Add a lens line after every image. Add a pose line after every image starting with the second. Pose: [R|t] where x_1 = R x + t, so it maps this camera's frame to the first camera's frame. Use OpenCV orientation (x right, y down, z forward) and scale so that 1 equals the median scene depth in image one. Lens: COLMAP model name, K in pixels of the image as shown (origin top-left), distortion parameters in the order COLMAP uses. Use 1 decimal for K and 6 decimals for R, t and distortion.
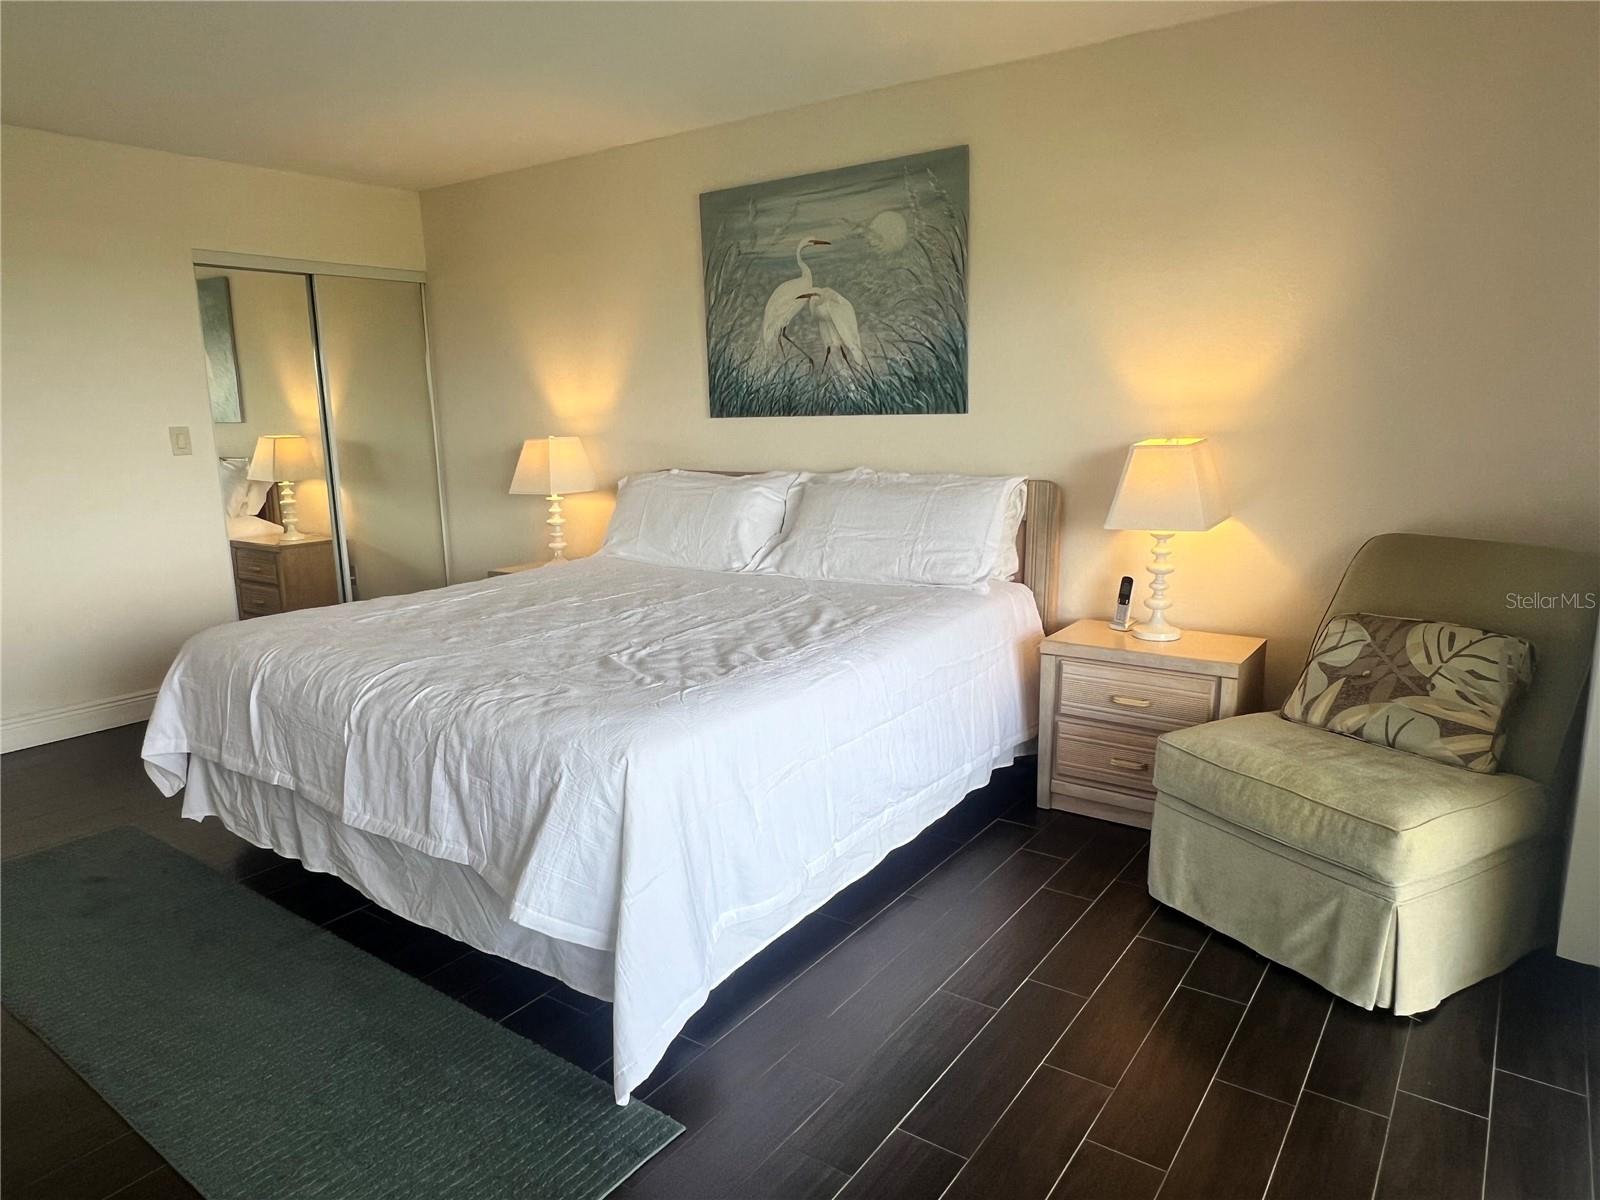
lens RADIAL K [[1032.5, 0, 794.4], [0, 1032.5, 603.6], [0, 0, 1]] dist [0.004155, -0.000506]
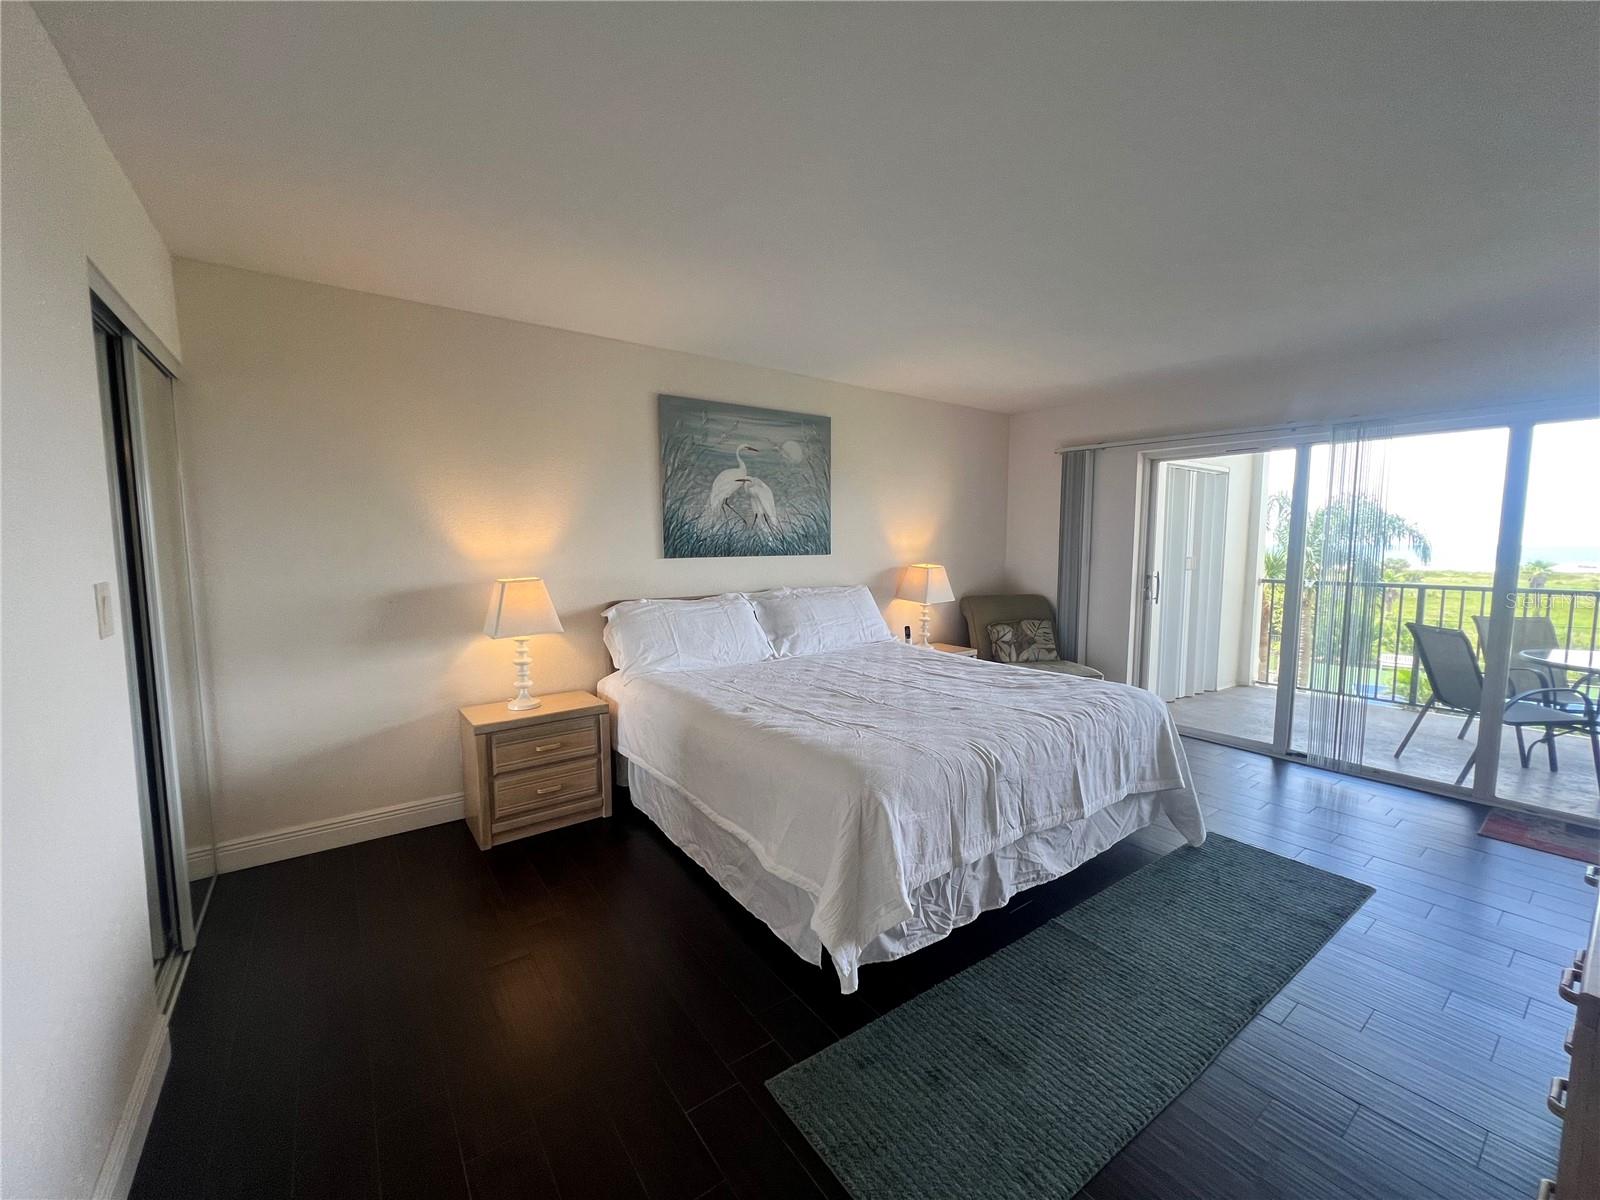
lens RADIAL K [[637.7, 0, 799.0], [0, 637.7, 601.0], [0, 0, 1]] dist [-0.001384, -0.000021]
pose [[0.308865, -0.067060, 0.948739, -0.891259], [0.179827, 0.983637, 0.010984, -0.115653], [-0.933951, 0.167216, 0.315870, 0.653085]]
